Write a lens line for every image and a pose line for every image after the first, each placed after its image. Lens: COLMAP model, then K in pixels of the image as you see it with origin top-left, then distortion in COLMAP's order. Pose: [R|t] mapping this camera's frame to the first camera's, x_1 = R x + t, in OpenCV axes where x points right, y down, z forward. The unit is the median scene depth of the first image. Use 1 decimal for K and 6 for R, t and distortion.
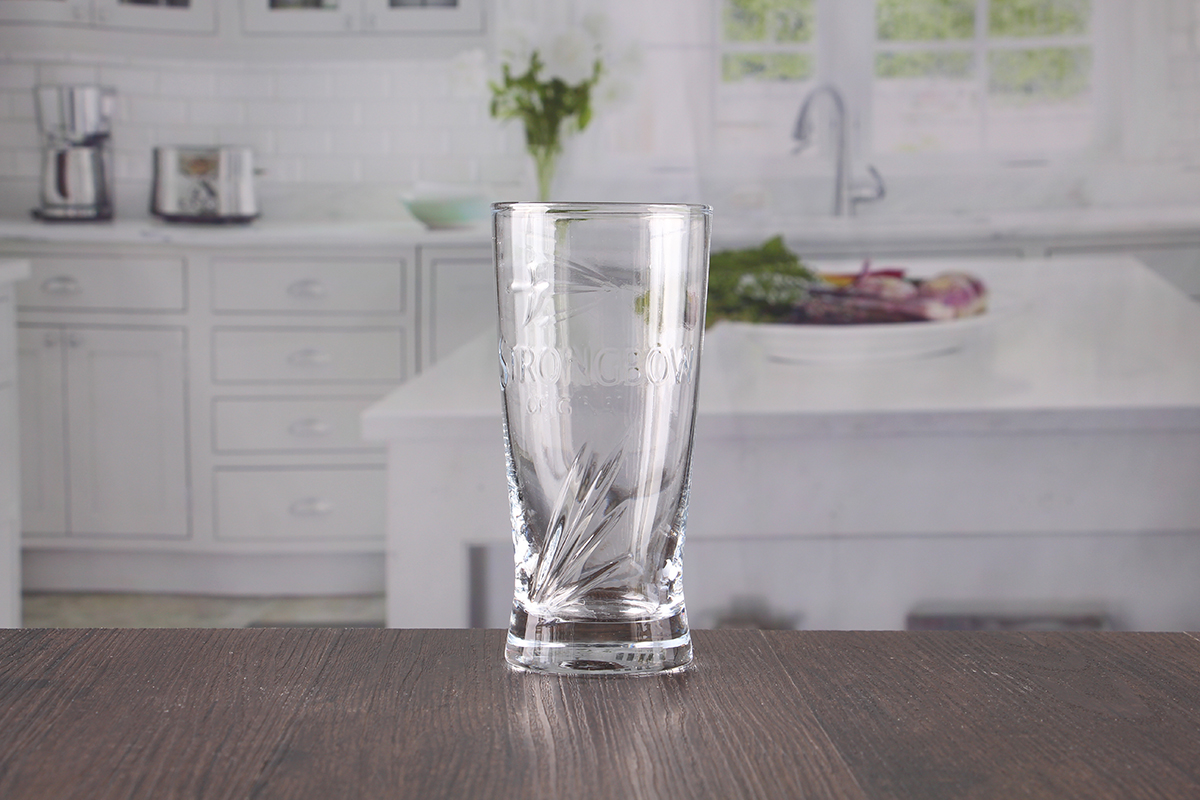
lens RADIAL K [[2686.0, 0, 600.0], [0, 2686.0, 400.0], [0, 0, 1]] dist [0.255244, 0.311531]
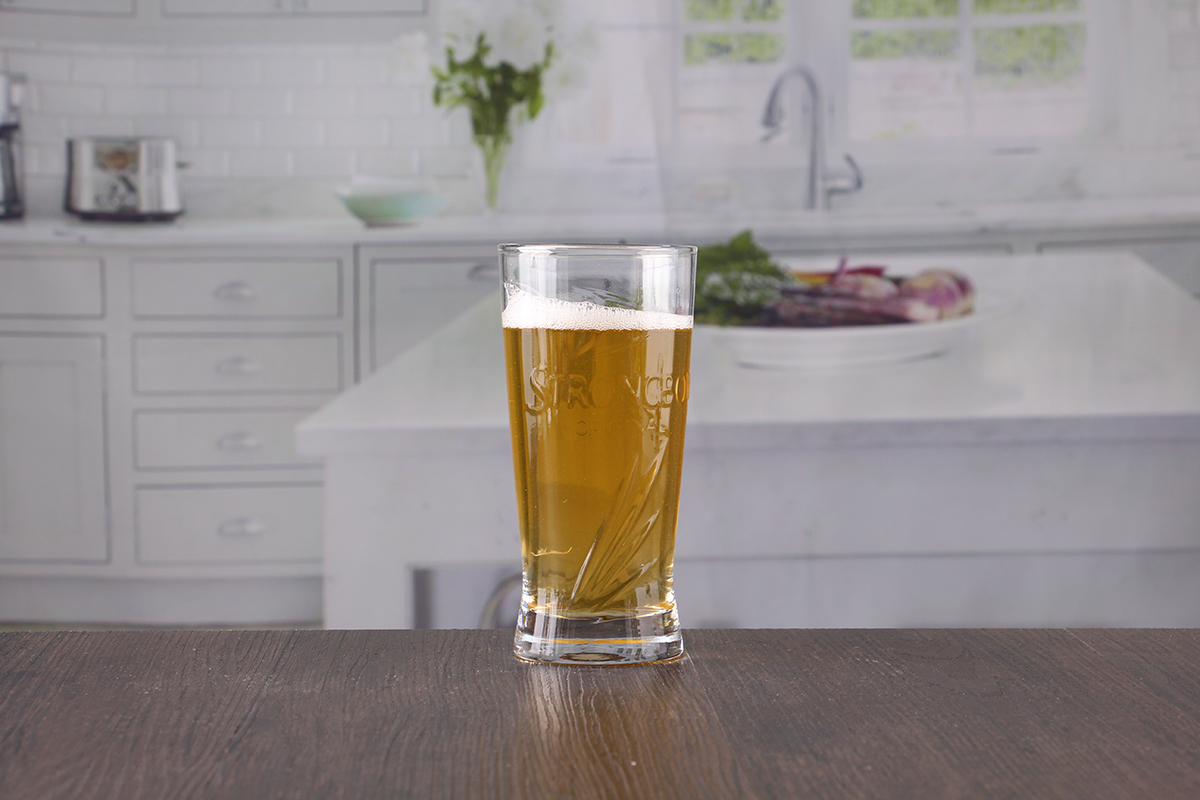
lens RADIAL K [[3647.2, 0, 600.0], [0, 3647.2, 400.0], [0, 0, 1]] dist [0.520177, 1.557334]
pose [[0.999985, -0.005416, 0.000869, 0.014771], [0.005415, 0.999985, 0.001136, -0.004894], [-0.000875, -0.001132, 0.999999, -0.256175]]
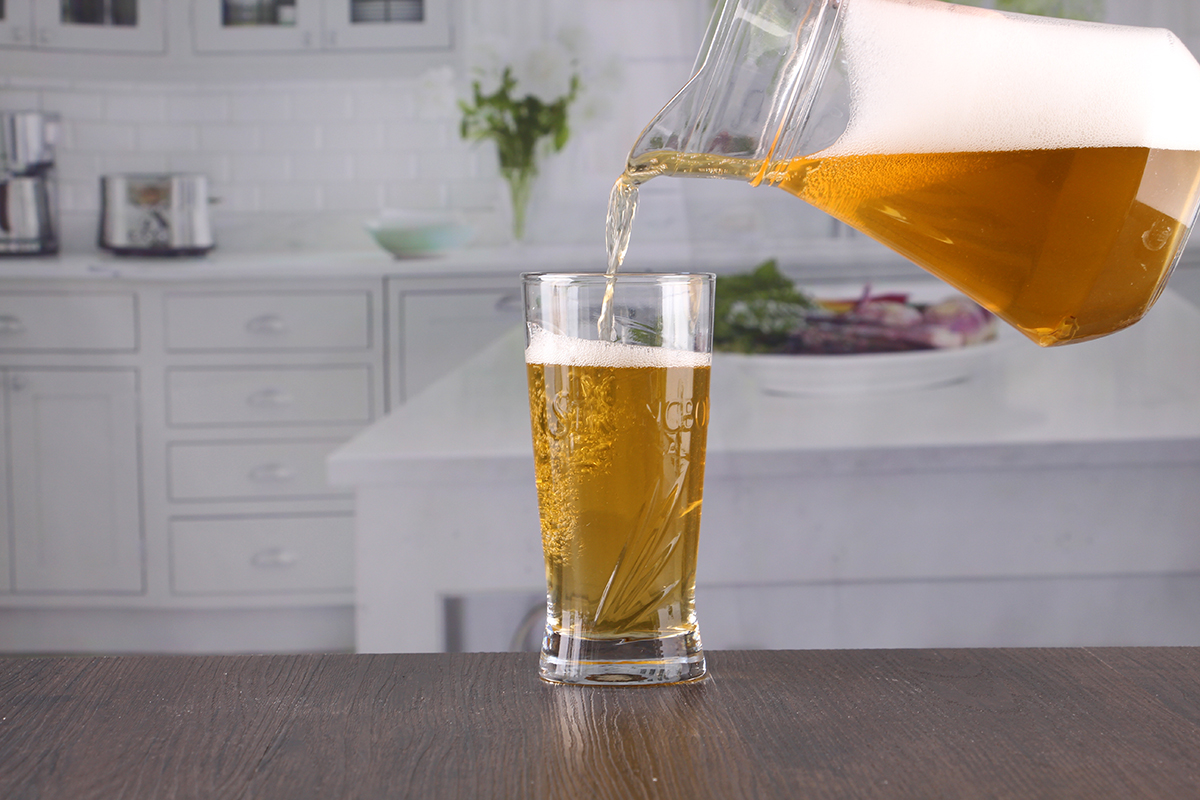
lens RADIAL K [[3647.2, 0, 600.0], [0, 3647.2, 400.0], [0, 0, 1]] dist [0.520177, 1.557334]
pose [[0.999859, -0.014172, -0.008989, 0.017856], [0.014100, 0.999868, -0.008094, -0.003163], [0.009103, 0.007967, 0.999927, -0.269541]]
